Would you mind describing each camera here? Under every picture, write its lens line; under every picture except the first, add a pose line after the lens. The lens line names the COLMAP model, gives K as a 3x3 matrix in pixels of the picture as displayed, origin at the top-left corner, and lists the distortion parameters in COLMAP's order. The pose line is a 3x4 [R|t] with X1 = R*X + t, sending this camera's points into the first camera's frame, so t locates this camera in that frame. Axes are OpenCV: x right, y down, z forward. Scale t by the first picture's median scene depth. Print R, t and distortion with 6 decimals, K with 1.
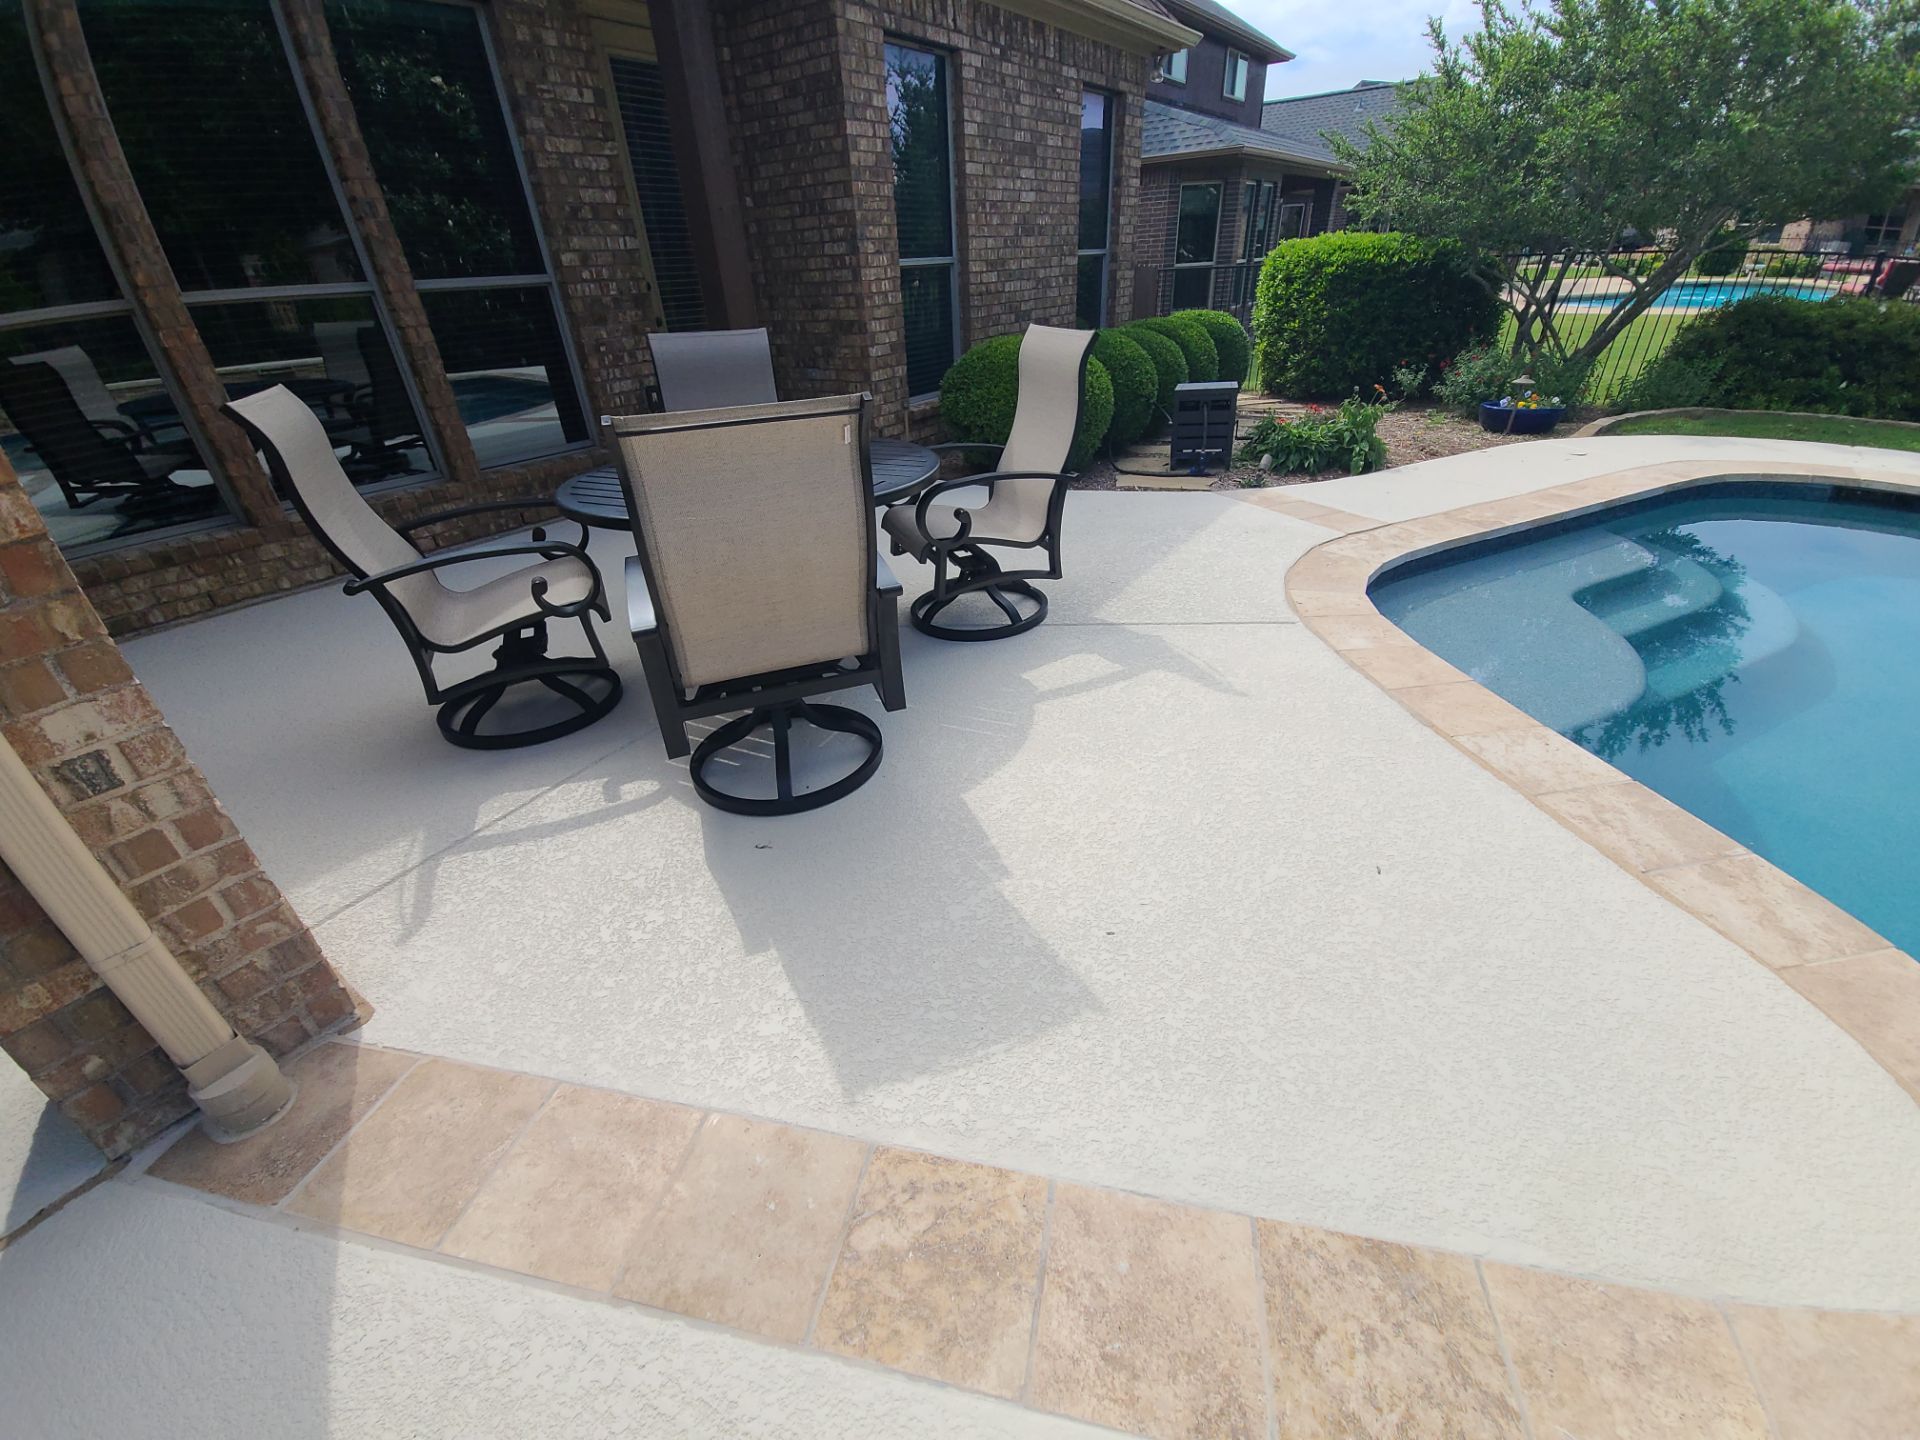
lens RADIAL K [[785.5, 0, 952.7], [0, 785.5, 731.9], [0, 0, 1]] dist [-0.003933, -0.001019]
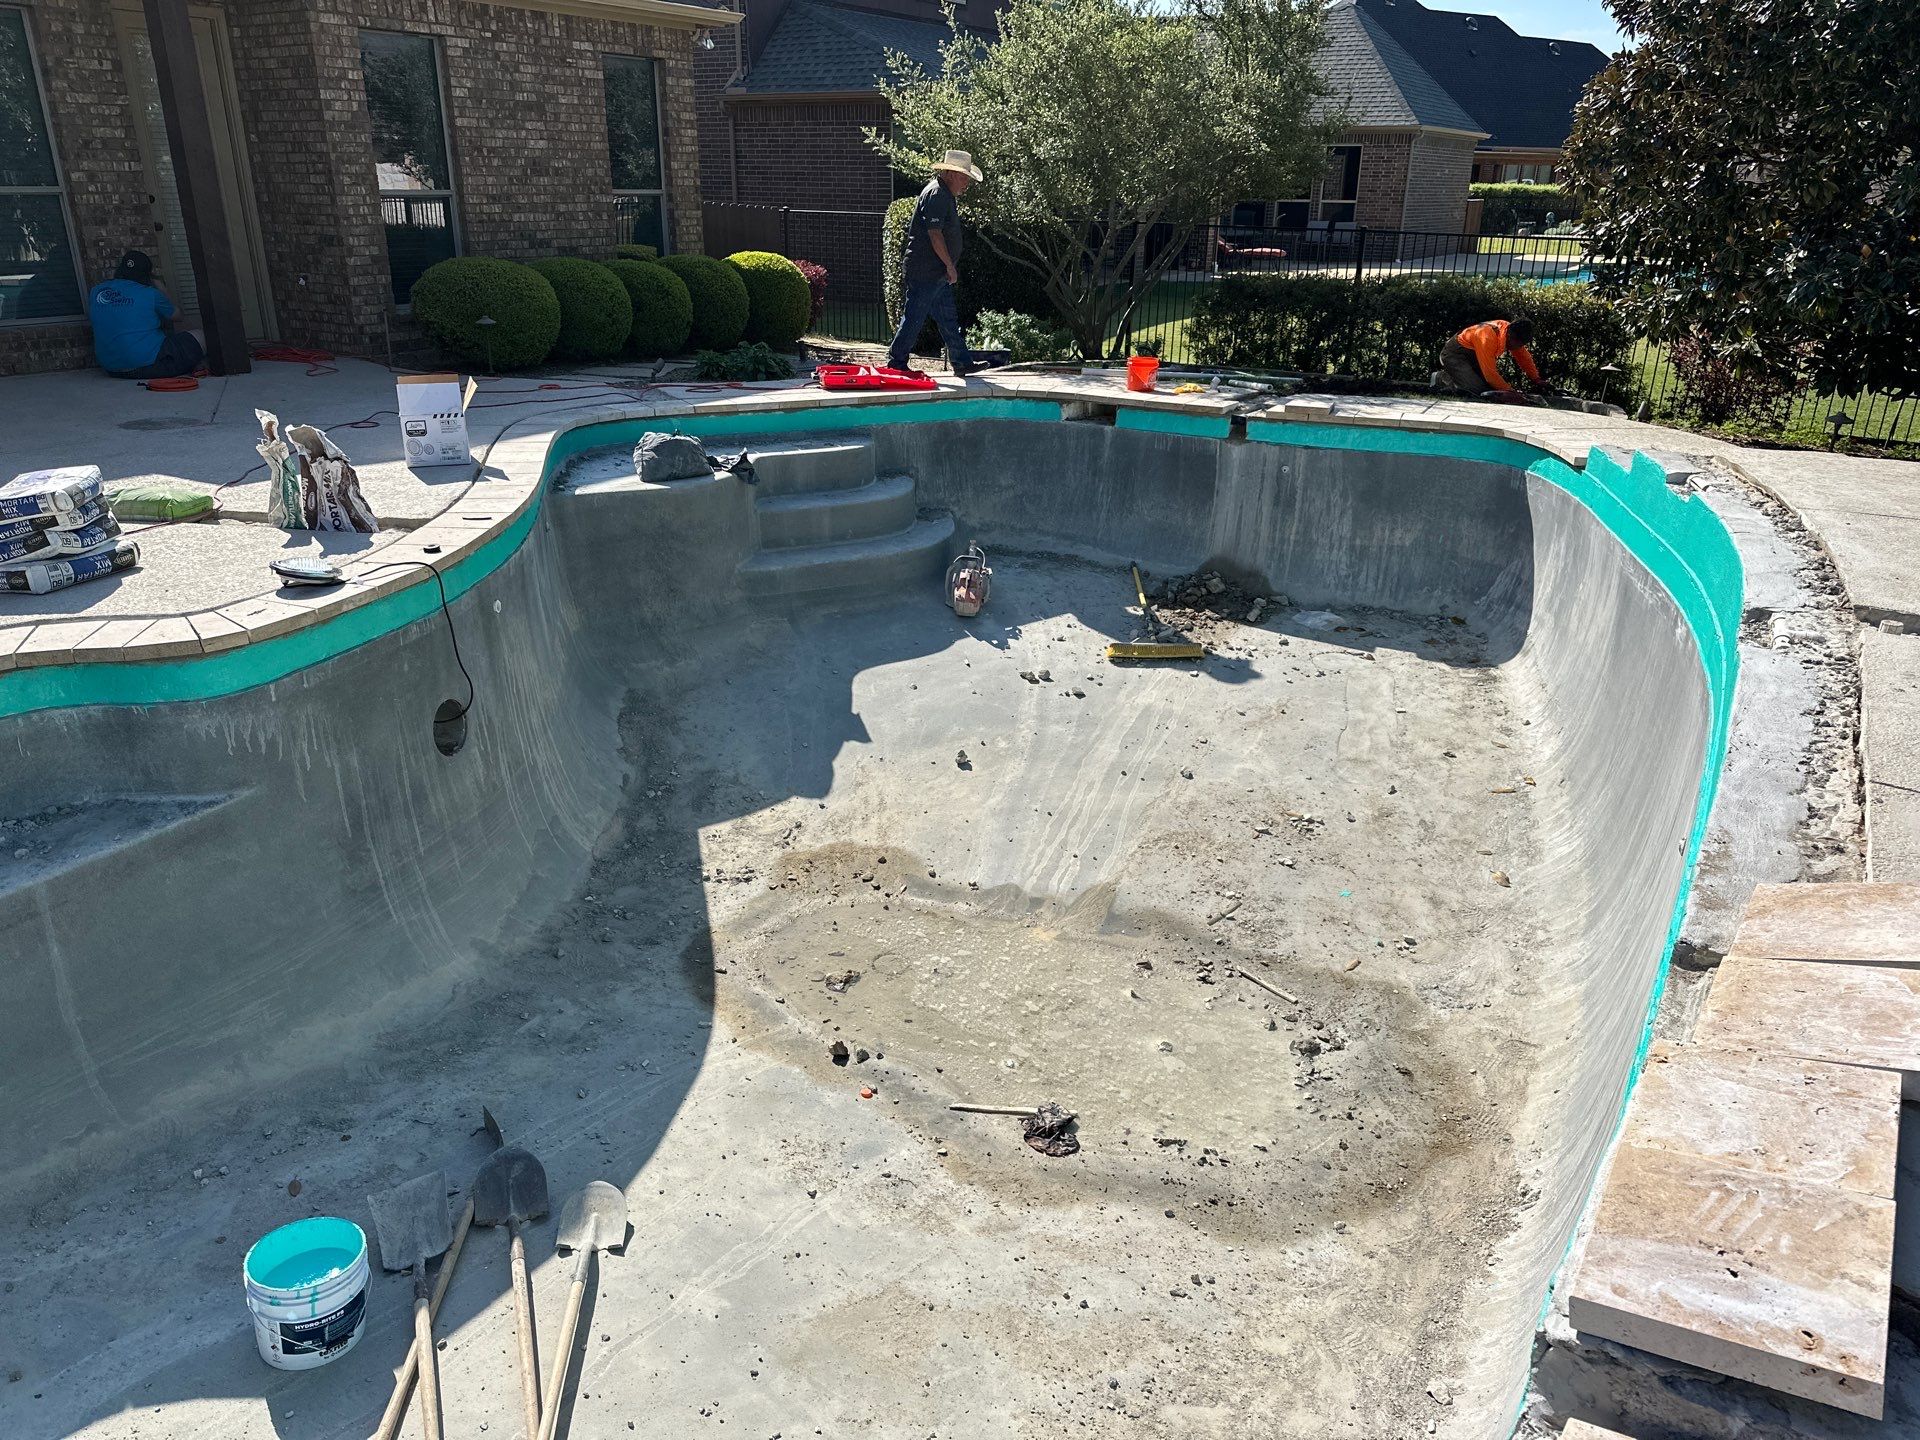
lens RADIAL K [[1346.5, 0, 969.1], [0, 1346.5, 717.1], [0, 0, 1]] dist [-0.014653, -0.002674]
pose [[0.995446, 0.031813, 0.089859, 0.697726], [-0.016954, 0.986724, -0.161520, 0.525272], [-0.093805, 0.159261, 0.982770, -1.002721]]
